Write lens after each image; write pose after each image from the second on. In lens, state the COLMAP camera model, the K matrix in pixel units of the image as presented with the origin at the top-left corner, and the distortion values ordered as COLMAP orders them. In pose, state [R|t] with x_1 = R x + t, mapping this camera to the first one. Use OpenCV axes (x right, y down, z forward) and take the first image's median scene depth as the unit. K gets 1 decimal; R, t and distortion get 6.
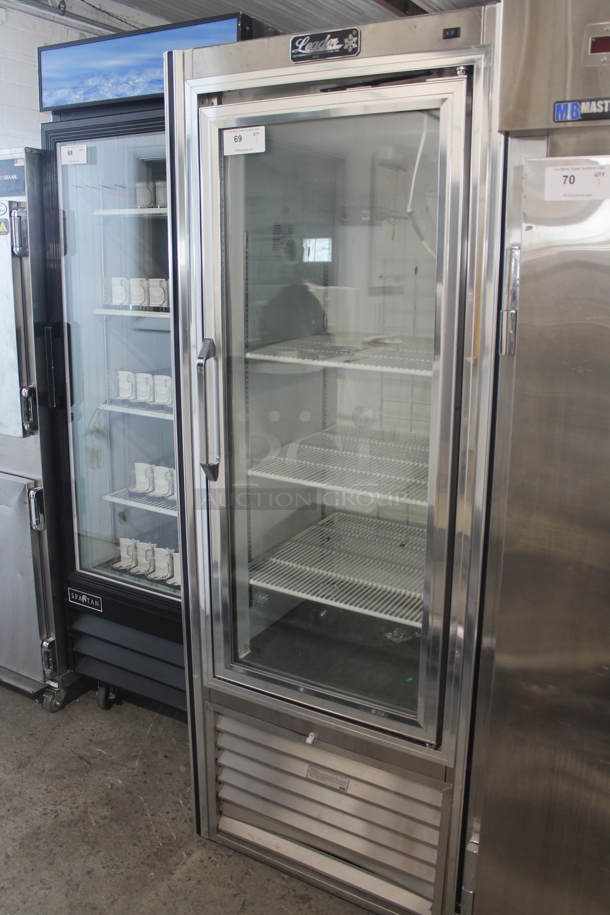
lens RADIAL K [[775.8, 0, 305.0], [0, 775.8, 457.5], [0, 0, 1]] dist [-0.118026, 0.002338]
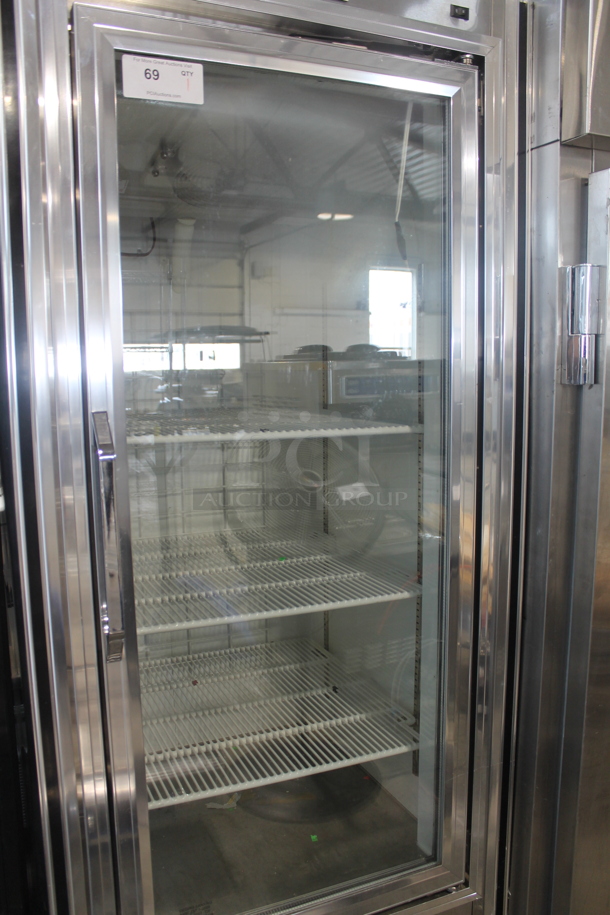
lens RADIAL K [[775.8, 0, 305.0], [0, 775.8, 457.5], [0, 0, 1]] dist [-0.118026, 0.002338]
pose [[0.568859, -0.126625, 0.812629, -0.582920], [0.224963, 0.974351, -0.005655, -0.108489], [-0.791069, 0.186028, 0.582754, 0.681160]]
